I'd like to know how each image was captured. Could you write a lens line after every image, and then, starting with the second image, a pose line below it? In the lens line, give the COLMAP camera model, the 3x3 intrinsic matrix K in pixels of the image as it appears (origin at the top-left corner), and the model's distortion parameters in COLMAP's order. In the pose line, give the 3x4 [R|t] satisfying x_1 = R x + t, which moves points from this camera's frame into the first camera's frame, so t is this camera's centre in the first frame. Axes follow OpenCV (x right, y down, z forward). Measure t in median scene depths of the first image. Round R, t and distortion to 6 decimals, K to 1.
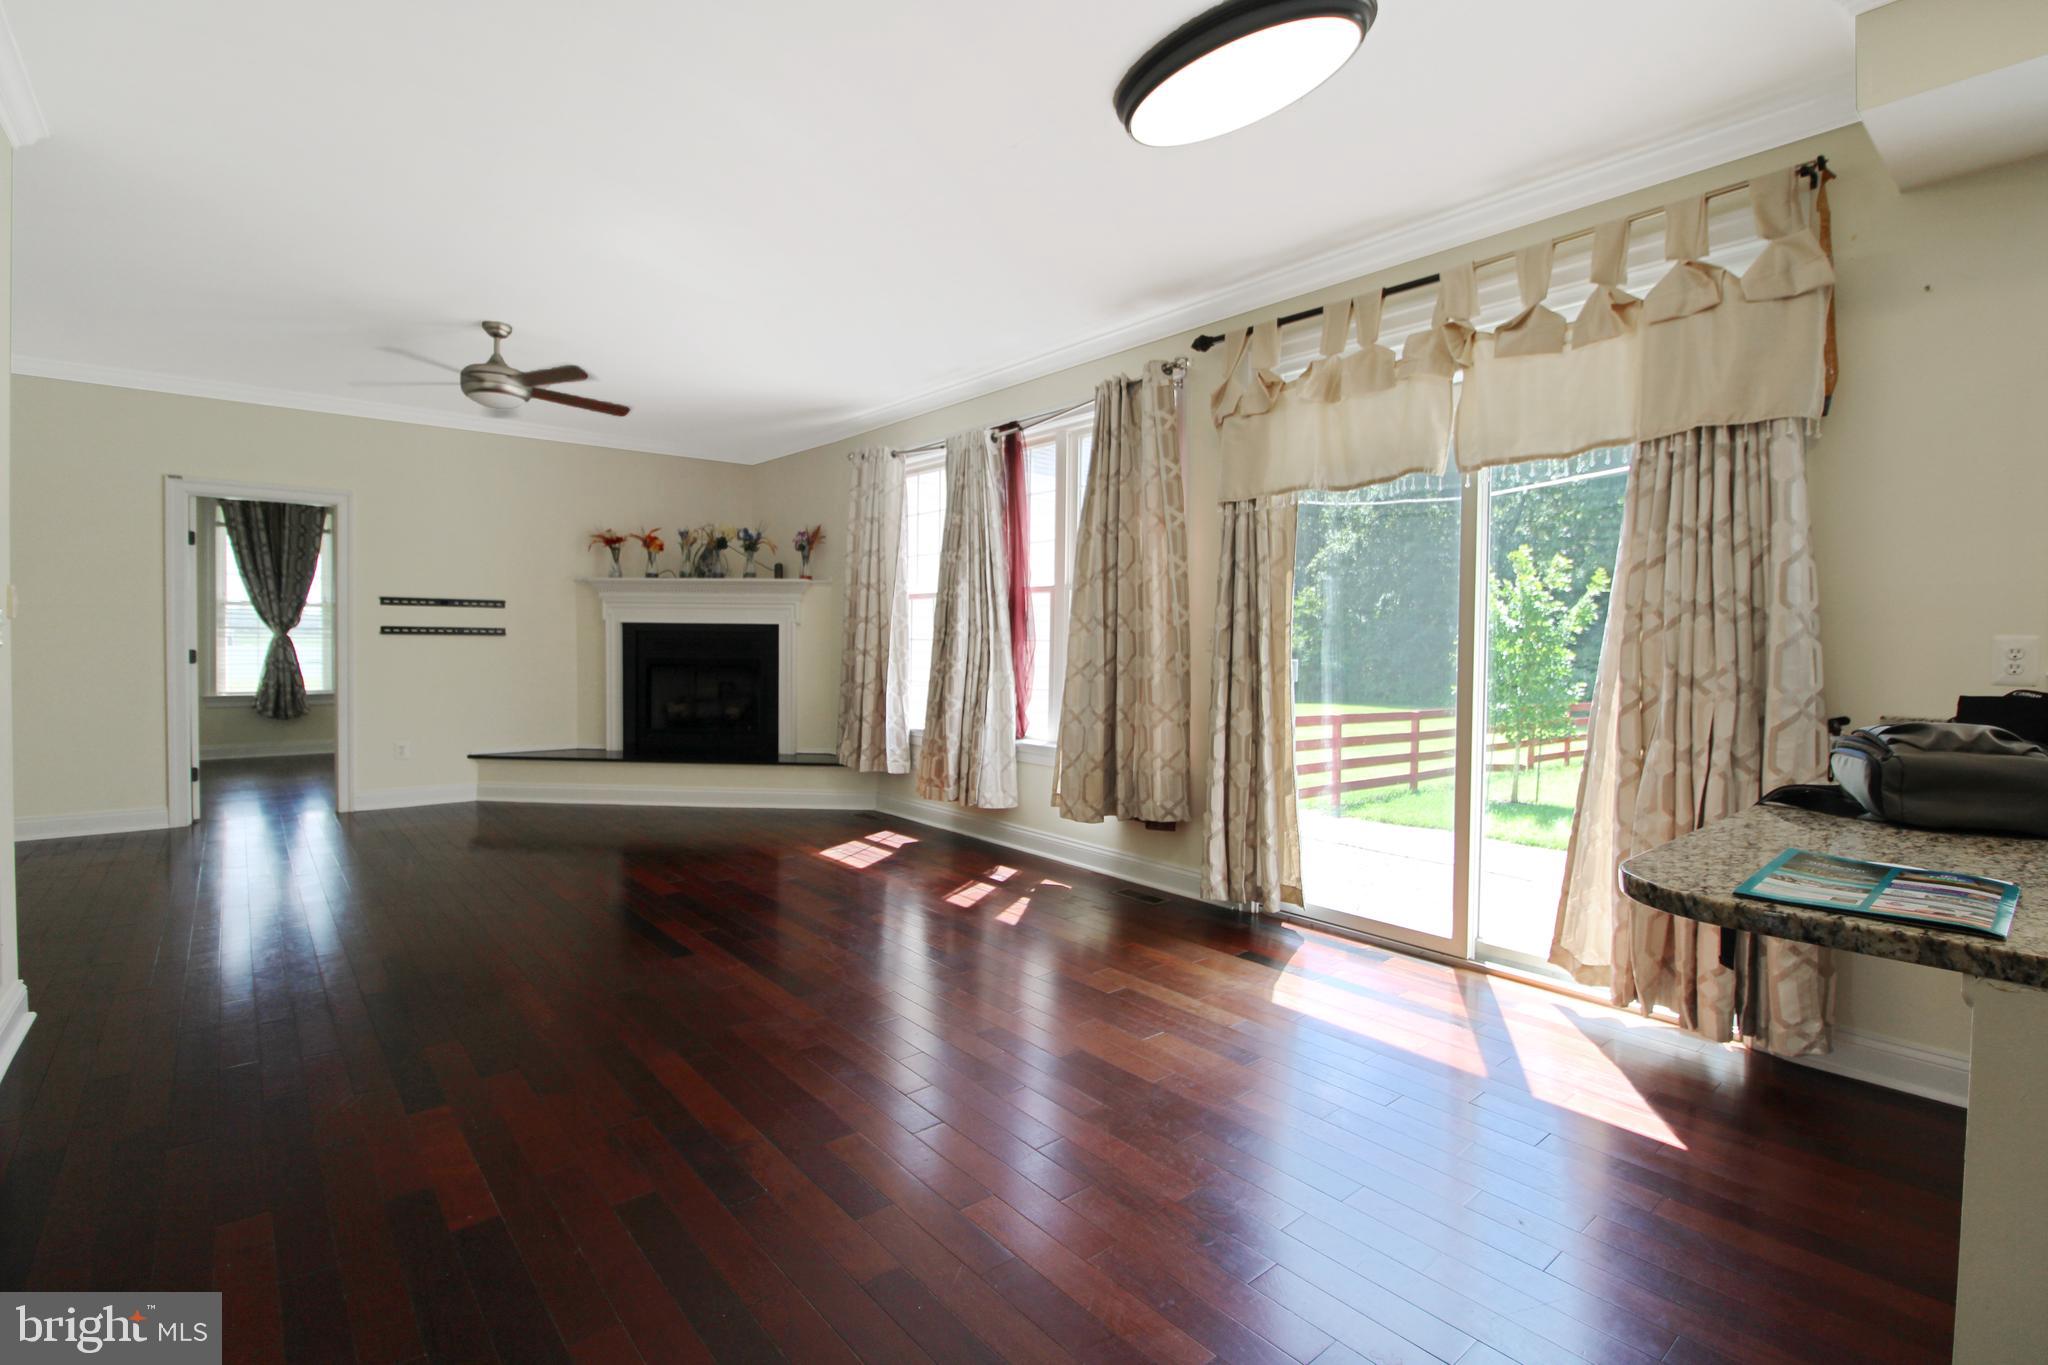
lens RADIAL K [[932.7, 0, 1024.6], [0, 932.7, 661.0], [0, 0, 1]] dist [-0.002610, -0.009889]
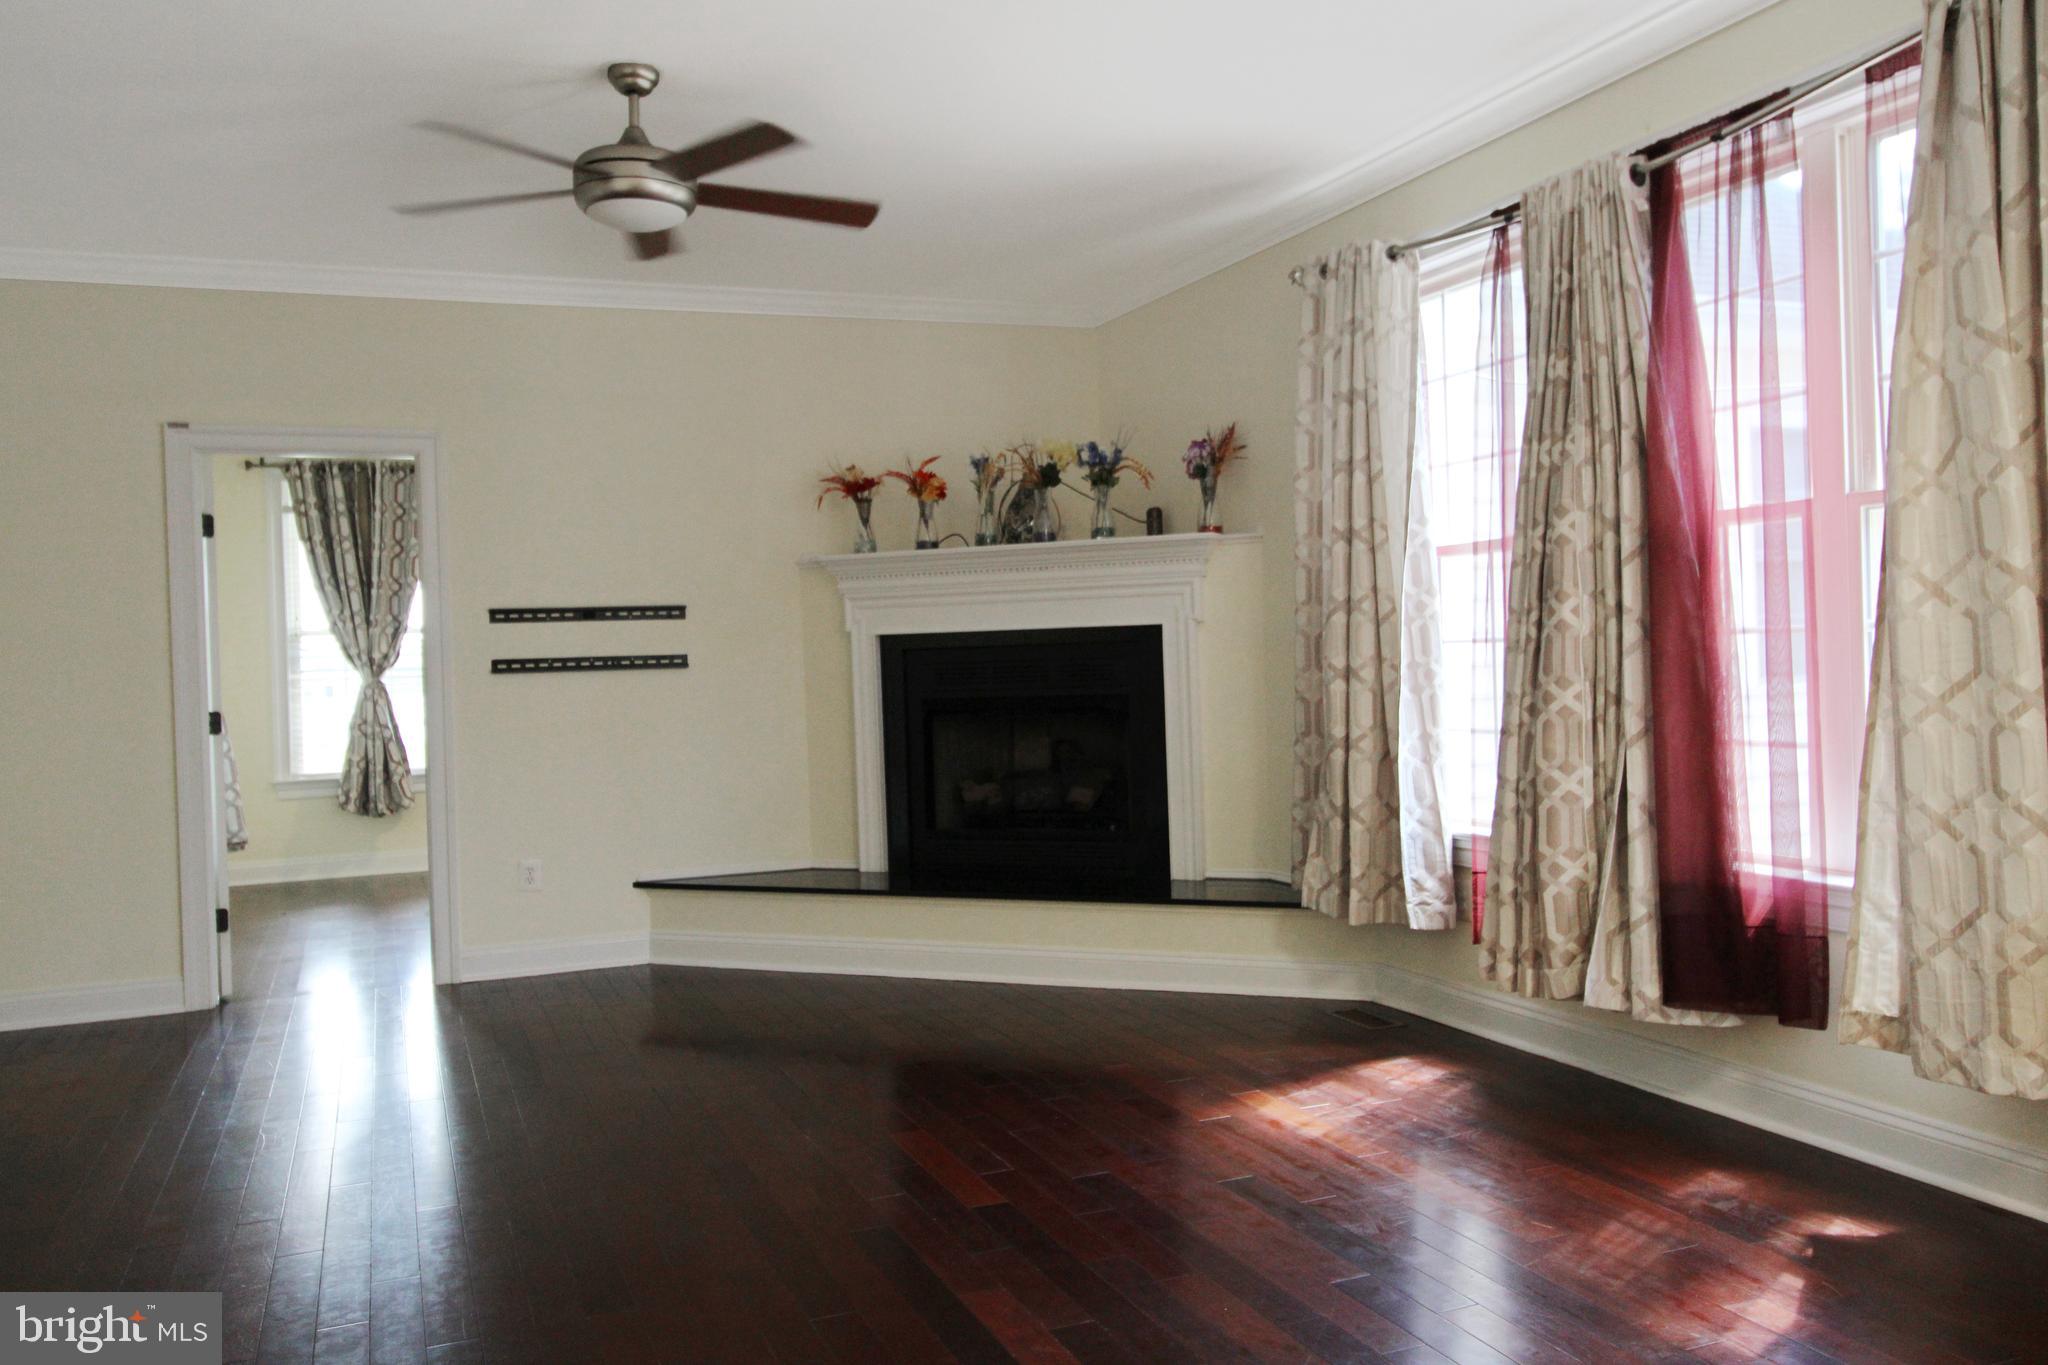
lens RADIAL K [[1587.8, 0, 1013.6], [0, 1587.8, 653.4], [0, 0, 1]] dist [0.011380, -0.000258]
pose [[0.946105, -0.041965, -0.321129, -0.068091], [0.035390, 0.999028, -0.026286, -0.004144], [0.321920, 0.013504, 0.946670, 0.166318]]
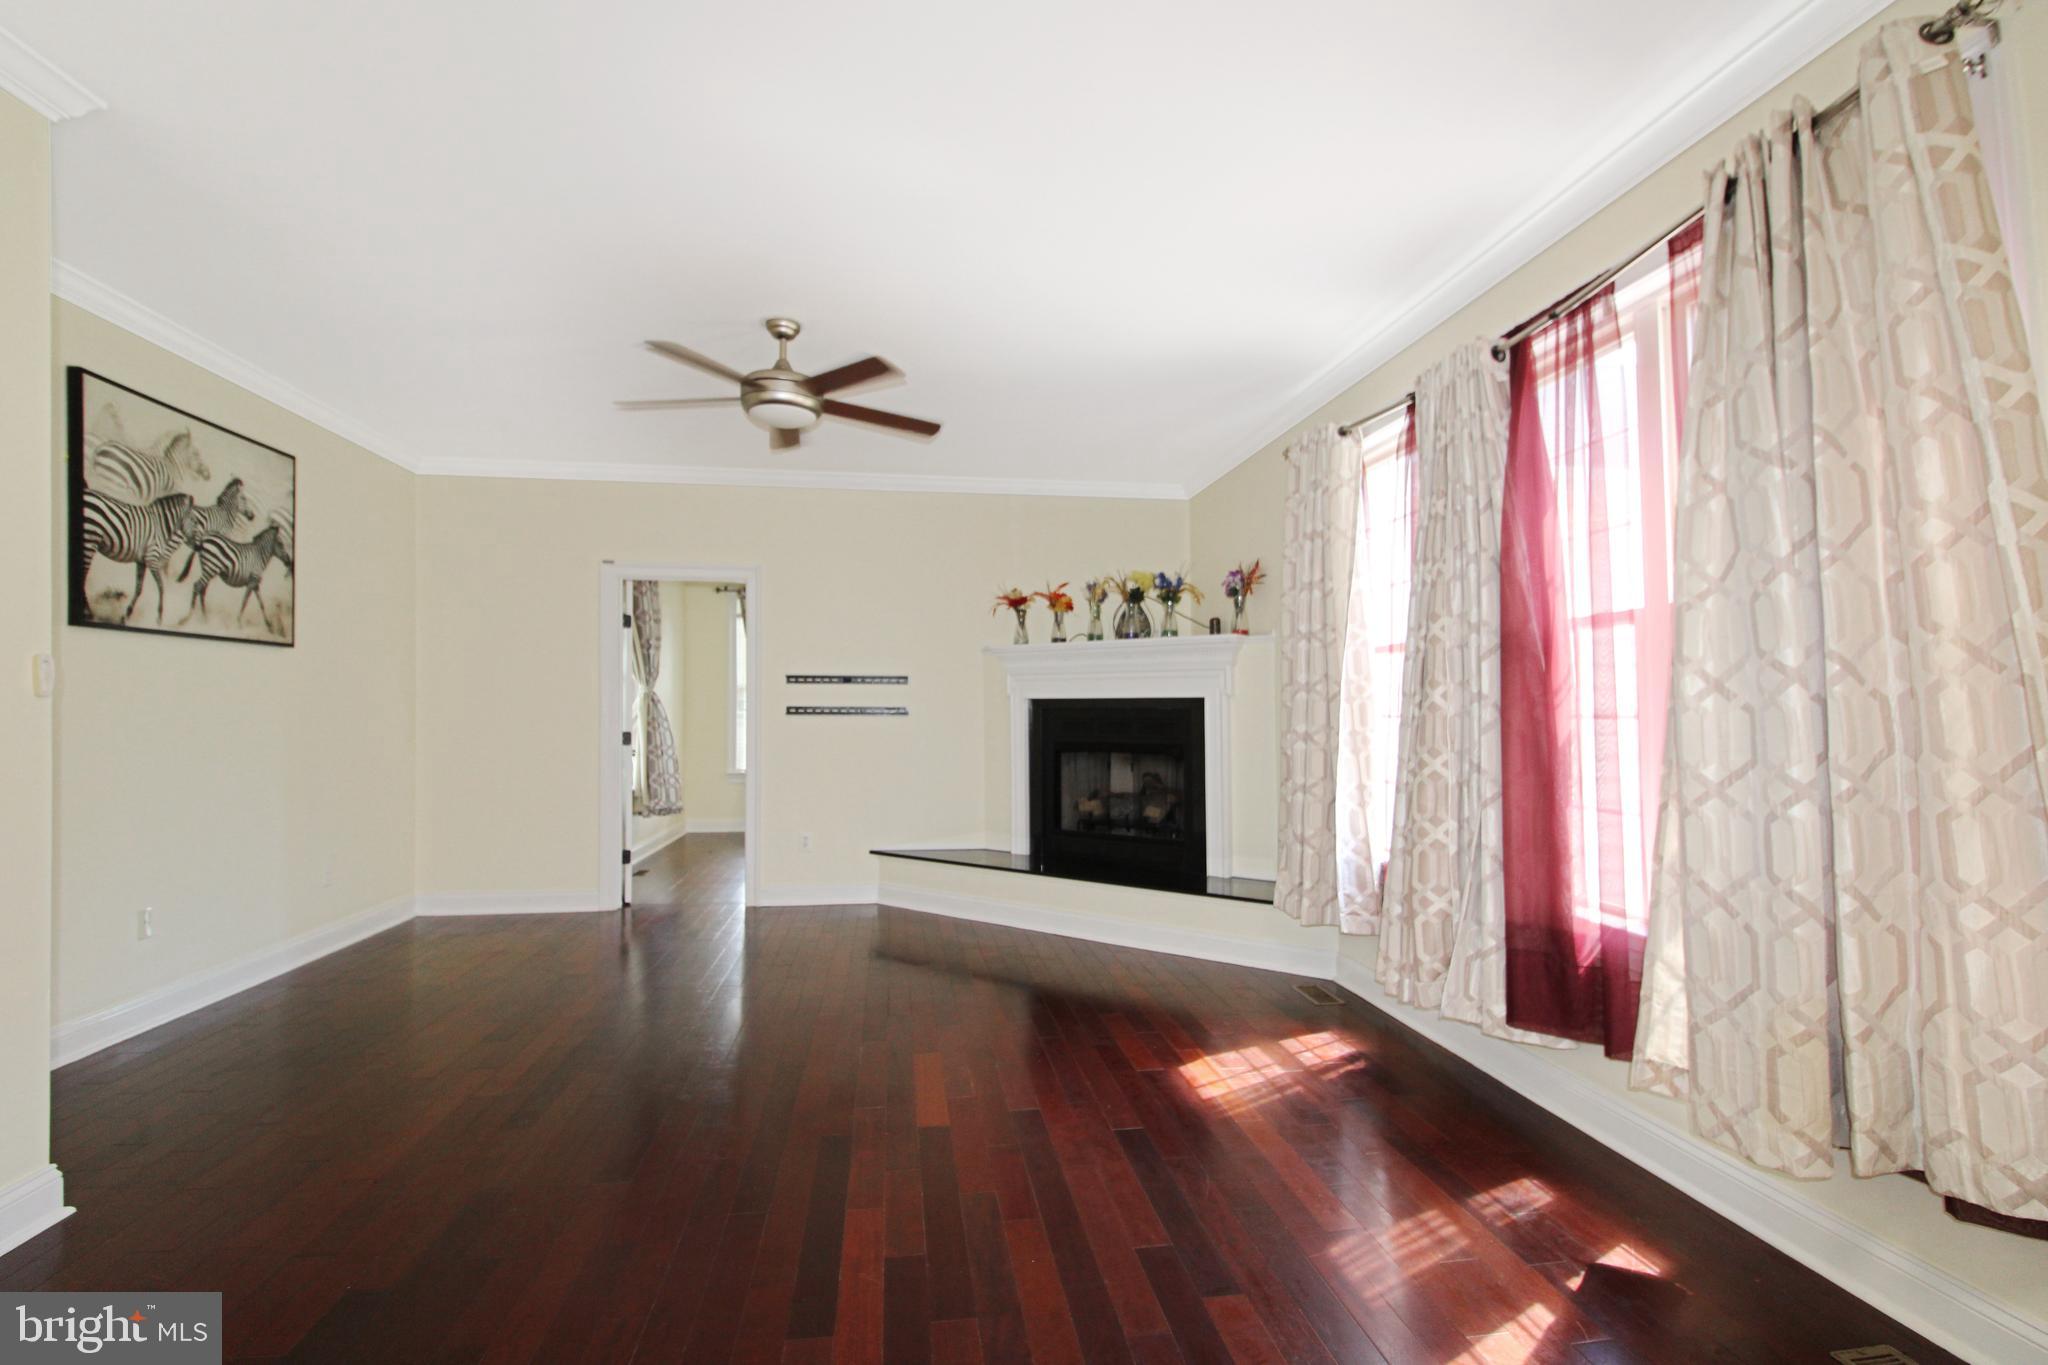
lens RADIAL K [[932.7, 0, 1024.6], [0, 932.7, 661.0], [0, 0, 1]] dist [-0.002610, -0.009889]
pose [[0.841088, -0.038876, -0.539499, 0.016550], [-0.006584, 0.996604, -0.082079, -0.007388], [0.540858, 0.072588, 0.837976, 0.330524]]
